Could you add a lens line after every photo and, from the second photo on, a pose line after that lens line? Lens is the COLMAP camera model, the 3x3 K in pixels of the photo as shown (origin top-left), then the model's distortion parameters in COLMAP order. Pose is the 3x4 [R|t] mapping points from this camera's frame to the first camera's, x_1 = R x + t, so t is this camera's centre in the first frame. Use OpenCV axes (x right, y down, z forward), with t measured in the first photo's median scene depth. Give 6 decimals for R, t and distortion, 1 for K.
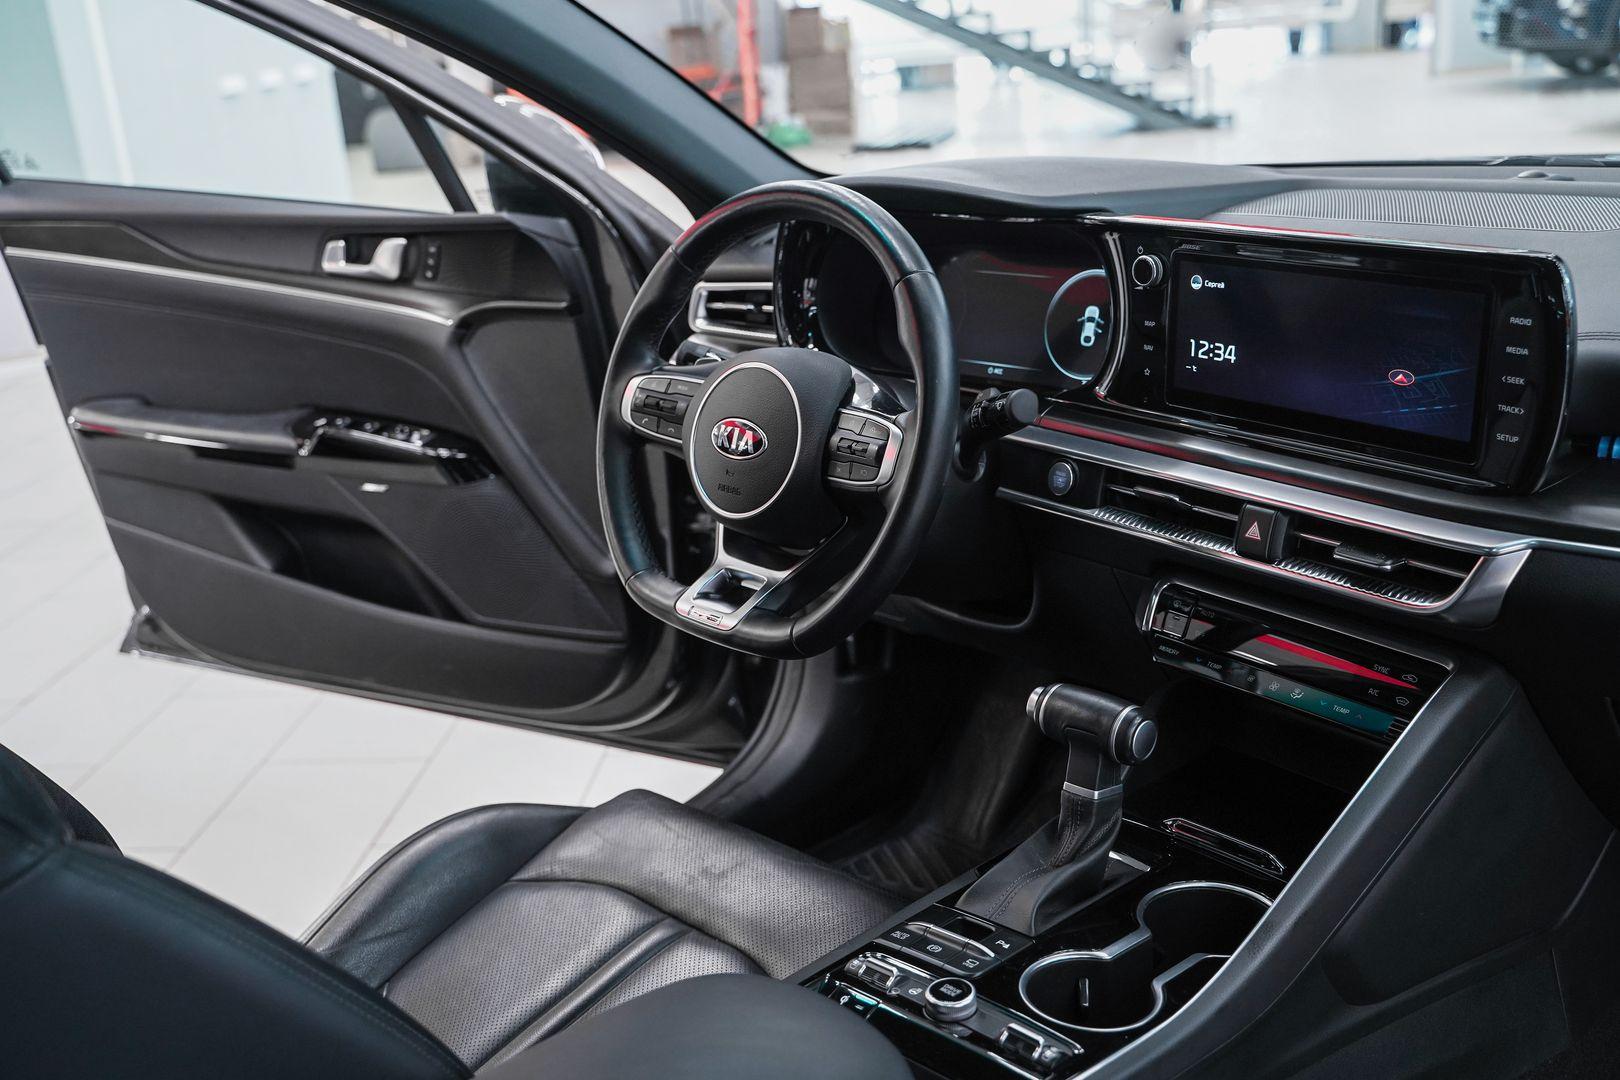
lens RADIAL K [[1709.2, 0, 801.8], [0, 1709.2, 544.8], [0, 0, 1]] dist [-0.035307, 0.061578]
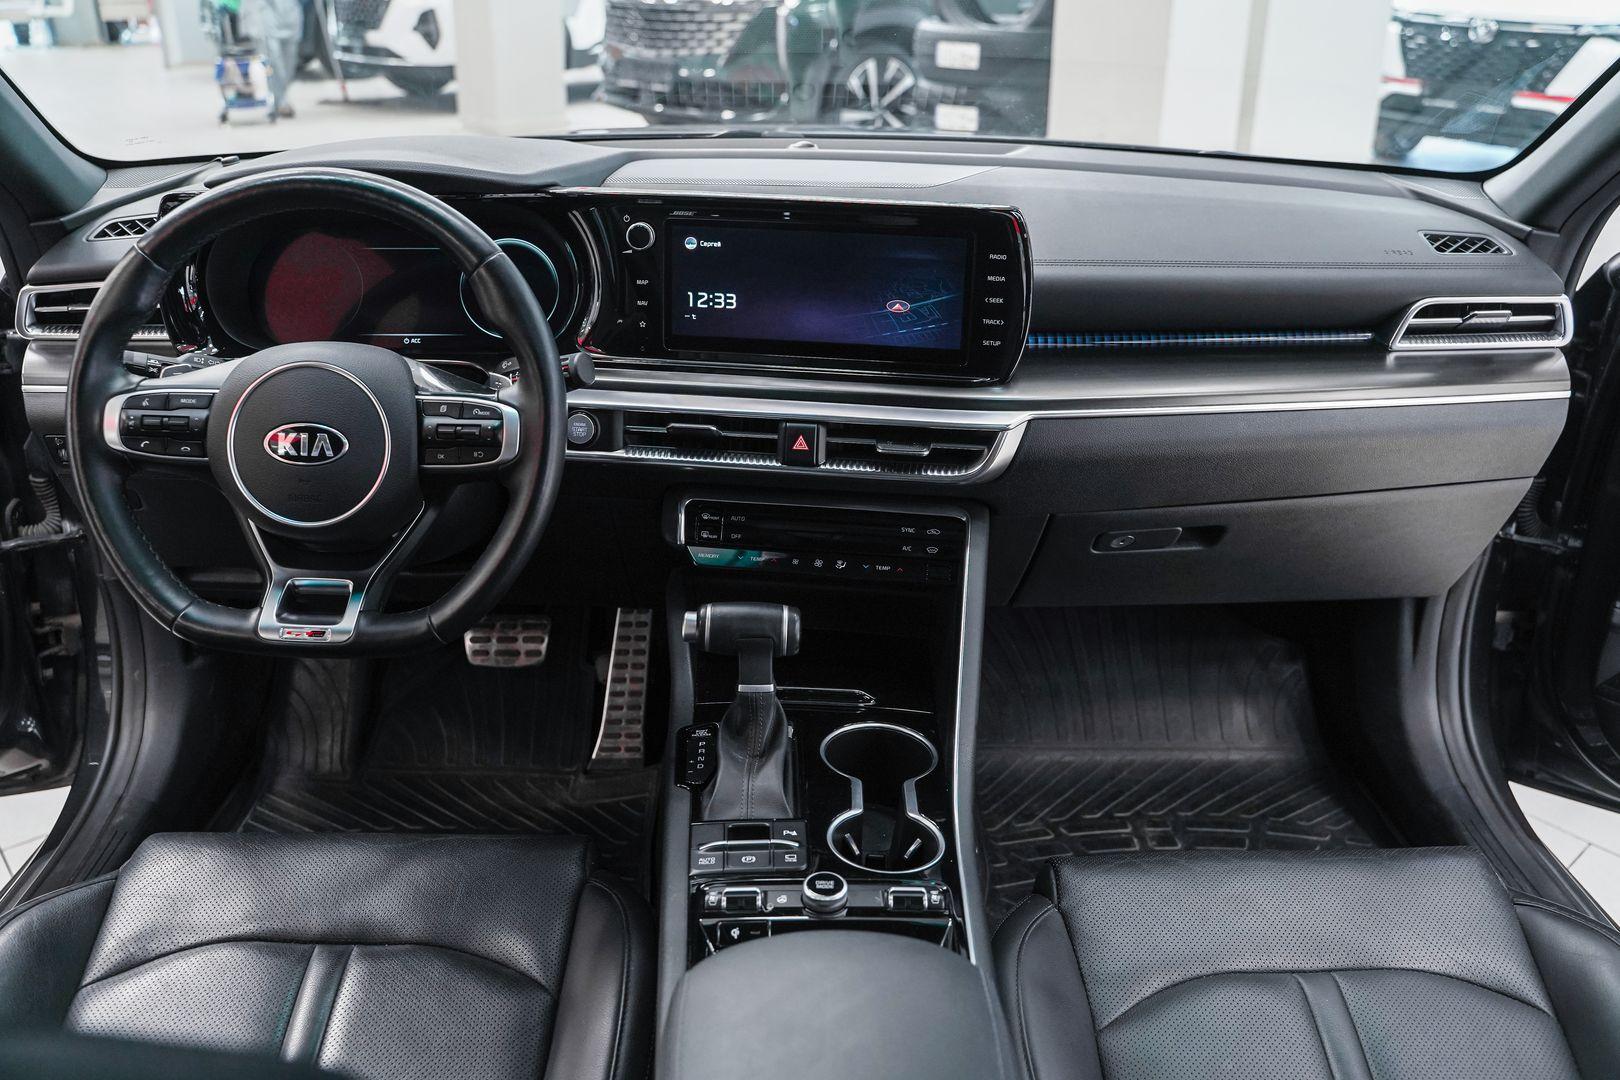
lens RADIAL K [[1321.2, 0, 818.4], [0, 1321.2, 544.4], [0, 0, 1]] dist [-0.126490, 0.101241]
pose [[0.678604, -0.224023, 0.699508, -0.356843], [0.162637, 0.974542, 0.154328, -0.071966], [-0.716273, 0.009038, 0.697762, 0.291681]]
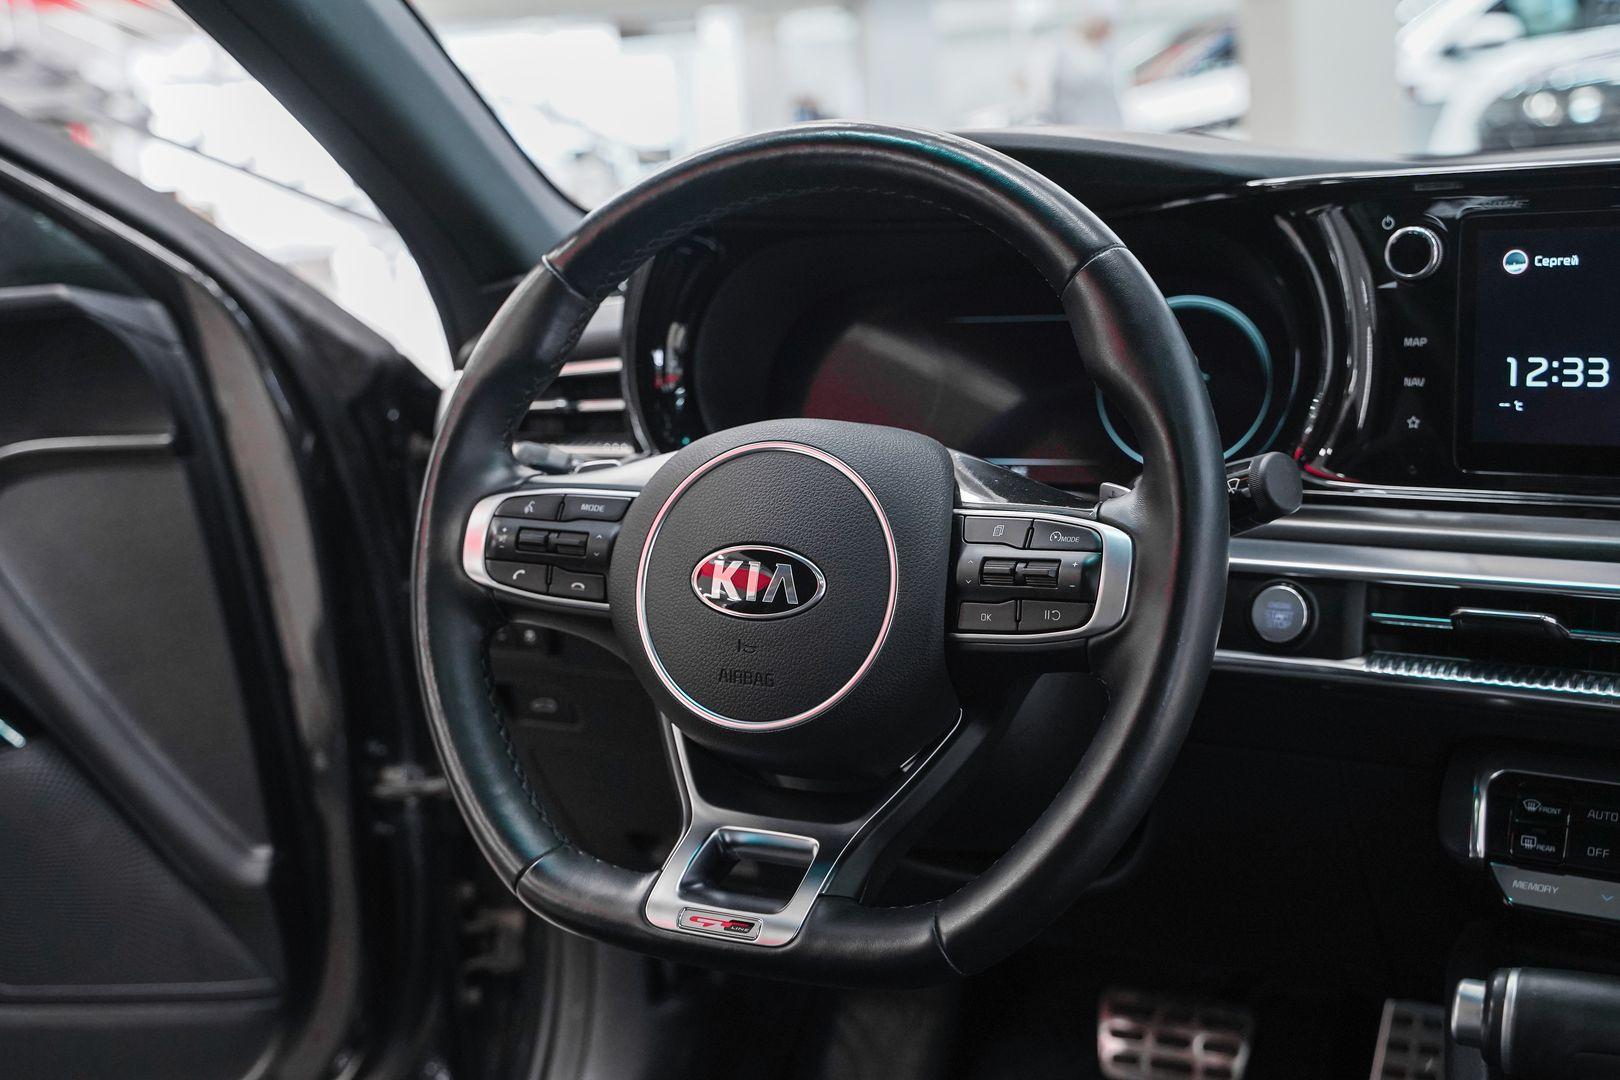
lens RADIAL K [[1936.5, 0, 795.2], [0, 1936.5, 522.6], [0, 0, 1]] dist [0.034036, 0.031073]
pose [[0.944352, -0.056331, 0.324076, -0.220050], [0.102790, 0.986425, -0.128066, -0.001289], [-0.312463, 0.154251, 0.937323, 0.418822]]
